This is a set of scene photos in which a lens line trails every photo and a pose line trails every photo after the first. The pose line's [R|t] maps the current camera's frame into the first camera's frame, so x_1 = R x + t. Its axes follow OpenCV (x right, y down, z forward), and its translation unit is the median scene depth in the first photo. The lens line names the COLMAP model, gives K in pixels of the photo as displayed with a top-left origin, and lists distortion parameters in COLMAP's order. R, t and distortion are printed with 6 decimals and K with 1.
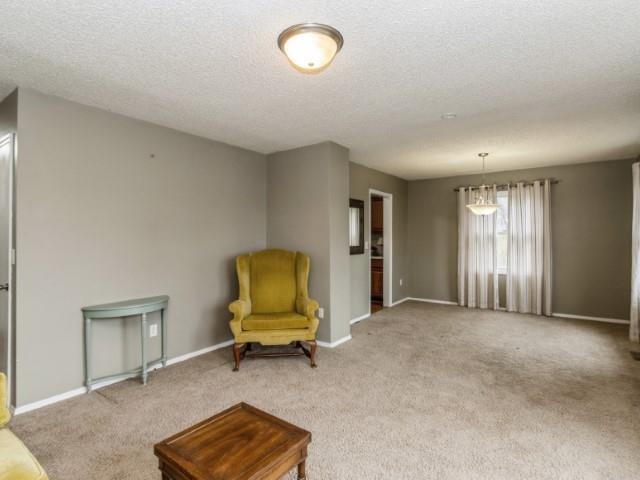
lens RADIAL K [[347.2, 0, 318.8], [0, 347.2, 235.7], [0, 0, 1]] dist [0.000975, 0.000333]
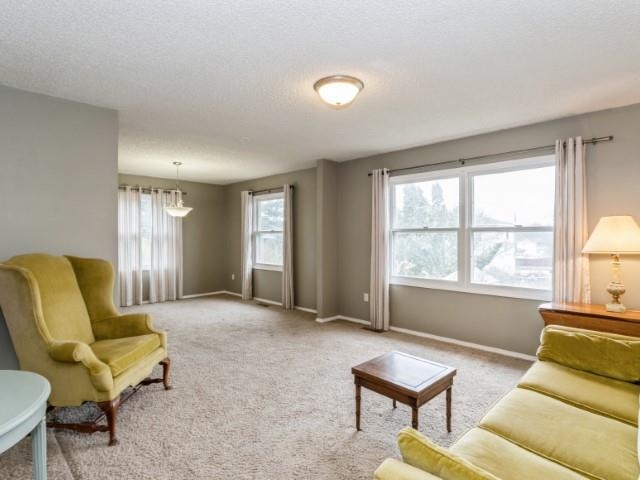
lens RADIAL K [[347.2, 0, 318.8], [0, 347.2, 235.7], [0, 0, 1]] dist [0.000975, 0.000333]
pose [[0.144543, -0.001438, 0.989498, -0.502272], [0.006531, 0.999979, 0.000500, 0.004941], [-0.989477, 0.006390, 0.144549, 0.322878]]
